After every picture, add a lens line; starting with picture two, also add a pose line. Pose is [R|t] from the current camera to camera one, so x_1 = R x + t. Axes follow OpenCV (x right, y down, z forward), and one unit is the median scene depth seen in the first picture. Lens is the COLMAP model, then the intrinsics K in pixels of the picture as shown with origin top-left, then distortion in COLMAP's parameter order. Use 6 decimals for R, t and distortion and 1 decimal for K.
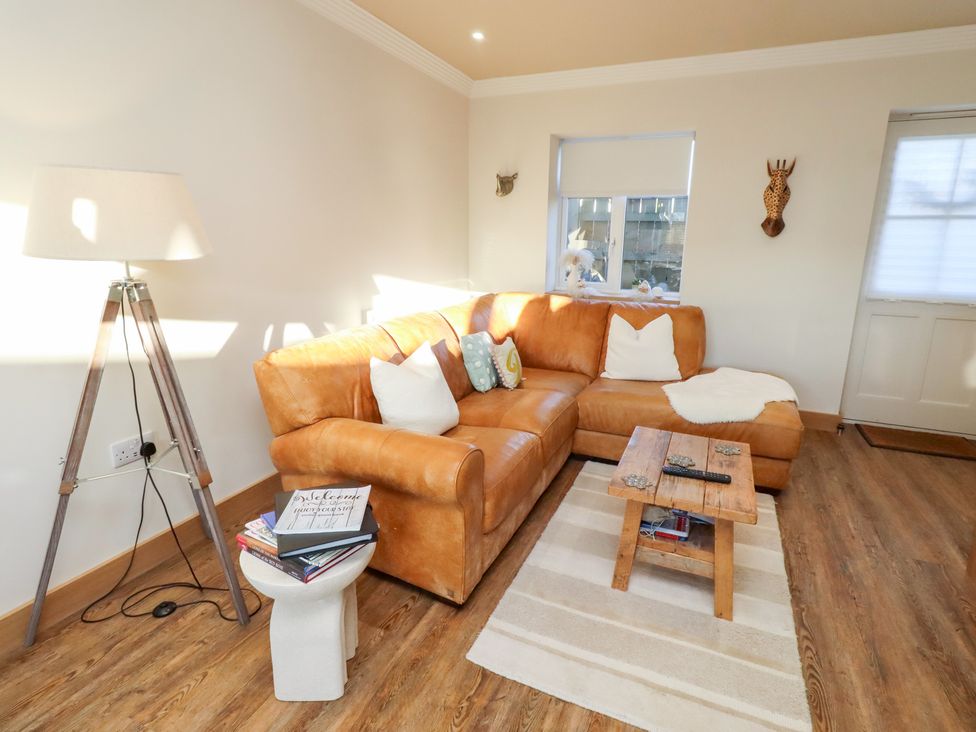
lens RADIAL K [[506.4, 0, 497.0], [0, 506.4, 350.6], [0, 0, 1]] dist [-0.004370, -0.000061]
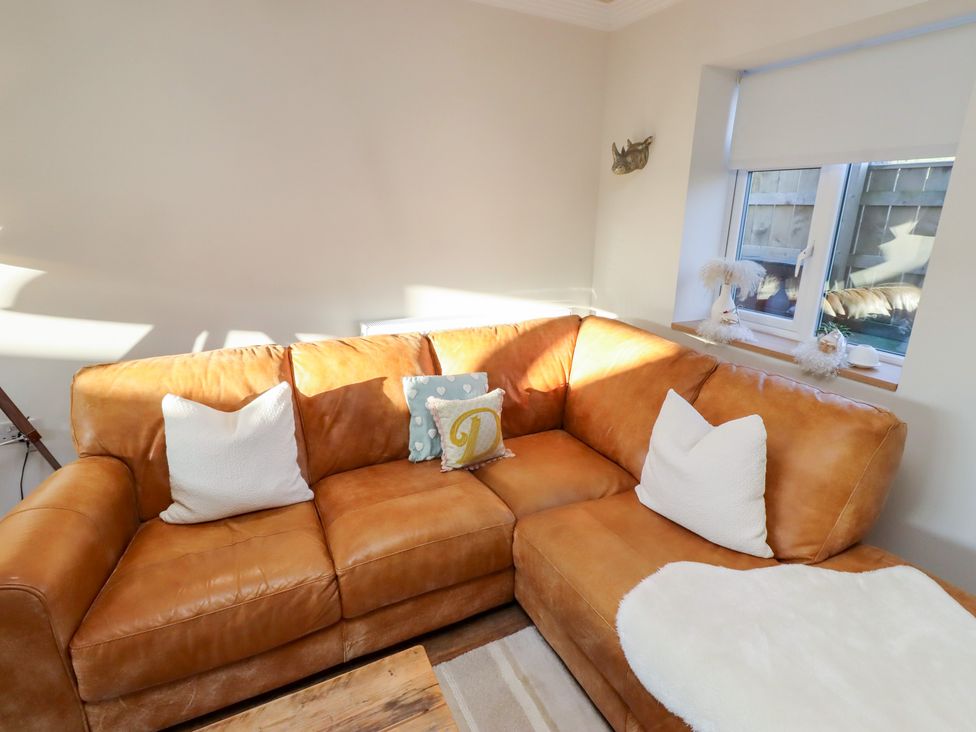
lens RADIAL K [[506.4, 0, 497.0], [0, 506.4, 350.6], [0, 0, 1]] dist [-0.004370, -0.000061]
pose [[0.763807, 0.171142, -0.622342, 0.463550], [-0.146725, 0.985002, 0.090794, -0.148505], [0.628547, 0.021964, 0.777462, 0.509484]]
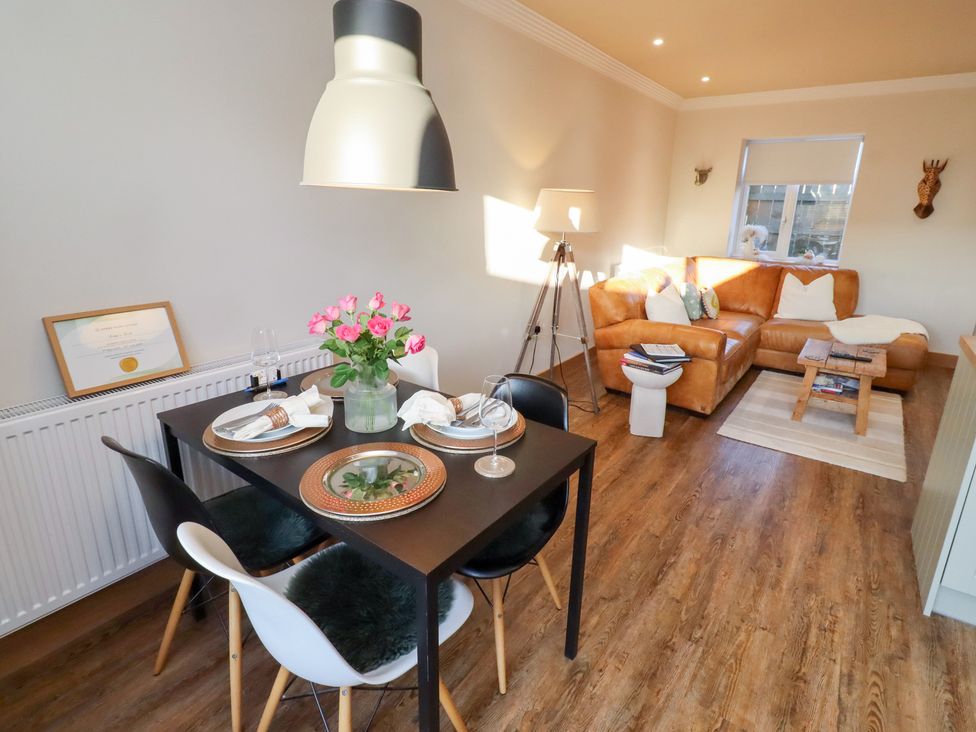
lens RADIAL K [[506.4, 0, 497.0], [0, 506.4, 350.6], [0, 0, 1]] dist [-0.004370, -0.000061]
pose [[0.976035, 0.061806, -0.208651, -0.282610], [-0.049271, 0.996684, 0.064754, 0.102896], [0.211962, -0.052922, 0.975844, -0.626791]]
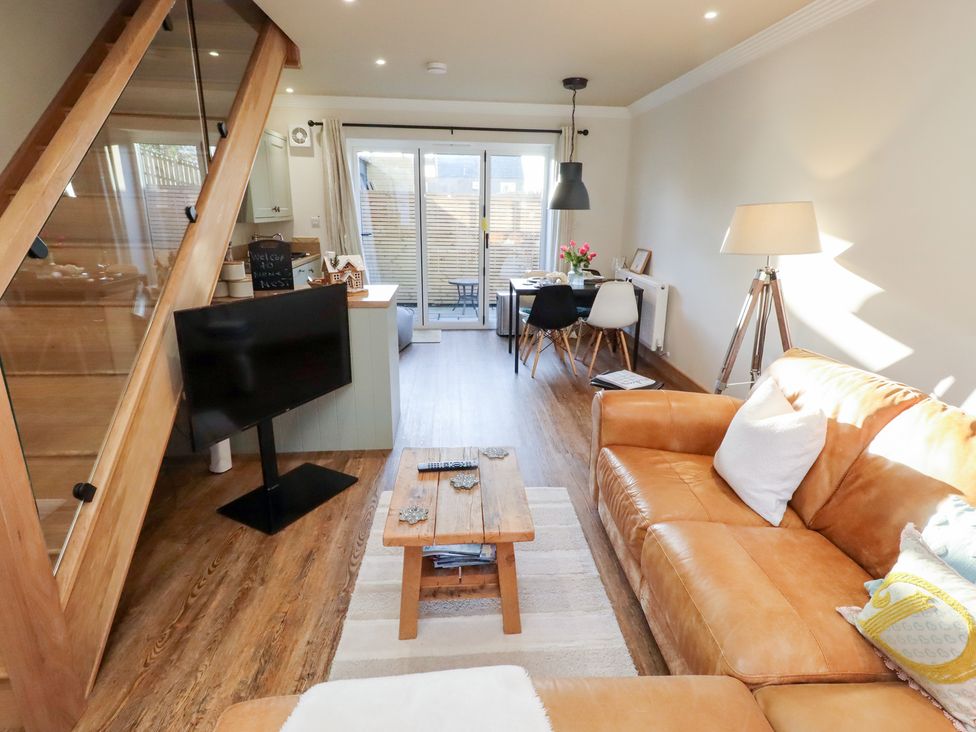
lens RADIAL K [[517.5, 0, 487.6], [0, 517.5, 356.3], [0, 0, 1]] dist [-0.000771, -0.000109]
pose [[-0.891281, 0.101450, -0.441958, 0.480327], [-0.126451, 0.880381, 0.457099, -0.289070], [0.435464, 0.463290, -0.771838, 1.092318]]
